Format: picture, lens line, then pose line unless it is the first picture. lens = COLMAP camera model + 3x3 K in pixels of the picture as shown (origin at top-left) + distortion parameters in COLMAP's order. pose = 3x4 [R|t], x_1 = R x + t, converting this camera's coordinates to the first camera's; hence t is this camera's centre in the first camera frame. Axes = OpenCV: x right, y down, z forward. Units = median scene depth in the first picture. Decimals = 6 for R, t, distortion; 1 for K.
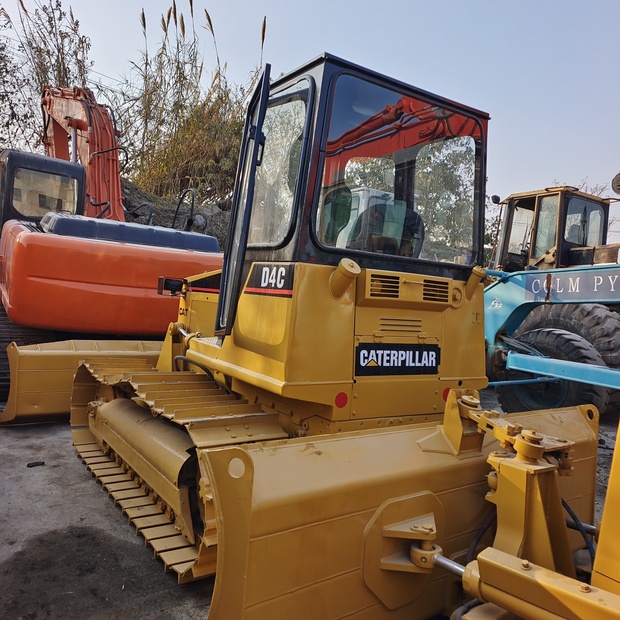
lens RADIAL K [[549.9, 0, 310.0], [0, 549.9, 310.0], [0, 0, 1]] dist [0.043172, -0.003883]
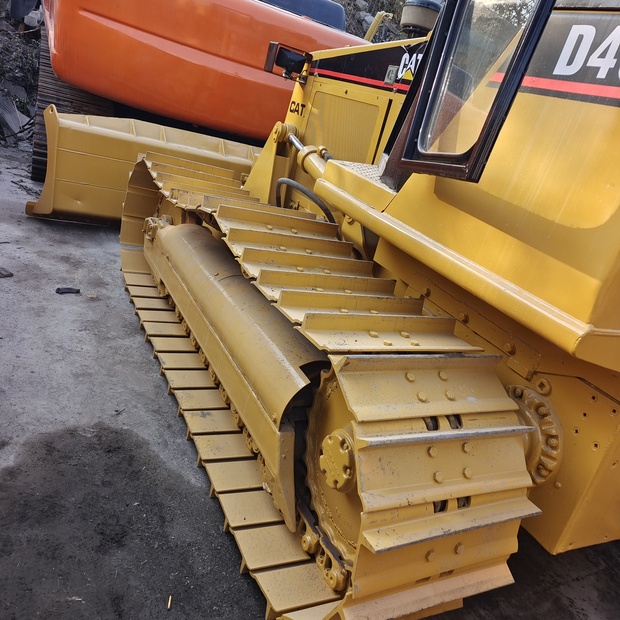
lens RADIAL K [[560.6, 0, 307.1], [0, 560.6, 310.8], [0, 0, 1]] dist [0.035645, 0.025256]
pose [[0.973269, 0.218827, -0.069737, -0.150107], [-0.186536, 0.930298, 0.315831, 0.016893], [0.133988, -0.294380, 0.946249, 0.379395]]
